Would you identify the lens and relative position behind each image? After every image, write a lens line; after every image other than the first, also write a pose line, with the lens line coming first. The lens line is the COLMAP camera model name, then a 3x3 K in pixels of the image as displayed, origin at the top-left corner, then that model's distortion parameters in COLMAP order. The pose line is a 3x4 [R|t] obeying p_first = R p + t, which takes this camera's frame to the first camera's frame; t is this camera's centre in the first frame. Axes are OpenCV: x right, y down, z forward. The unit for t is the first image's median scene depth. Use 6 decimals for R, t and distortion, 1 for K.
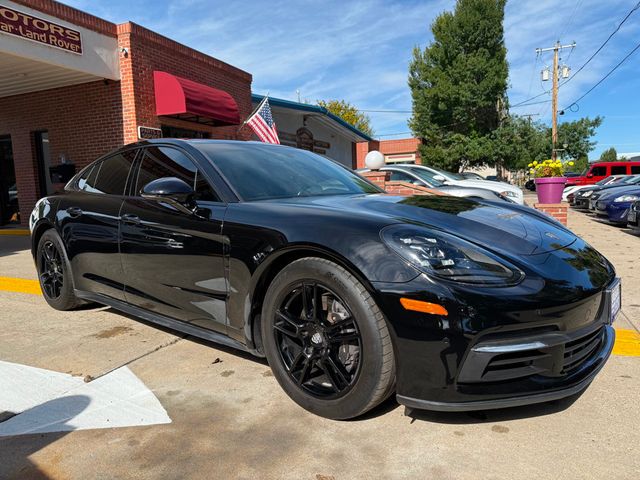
lens RADIAL K [[455.2, 0, 319.2], [0, 455.2, 244.2], [0, 0, 1]] dist [-0.010582, -0.018661]
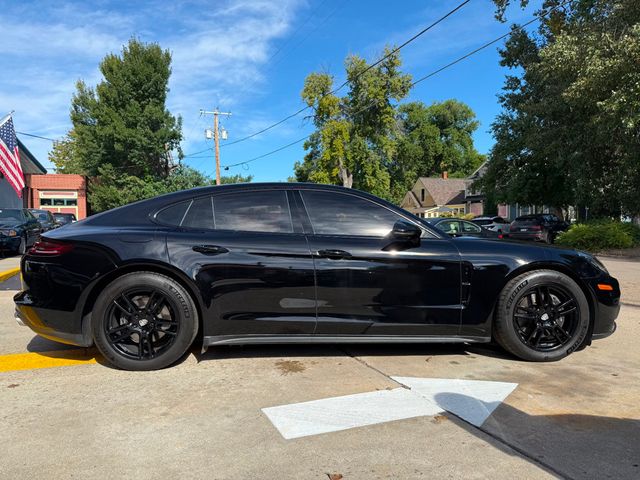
lens RADIAL K [[455.2, 0, 317.8], [0, 455.2, 237.1], [0, 0, 1]] dist [-0.010582, -0.018661]
pose [[0.708143, 0.016625, 0.705873, -0.112205], [0.060158, 0.994667, -0.083779, -0.000434], [-0.703502, 0.101791, 0.703366, 0.021414]]
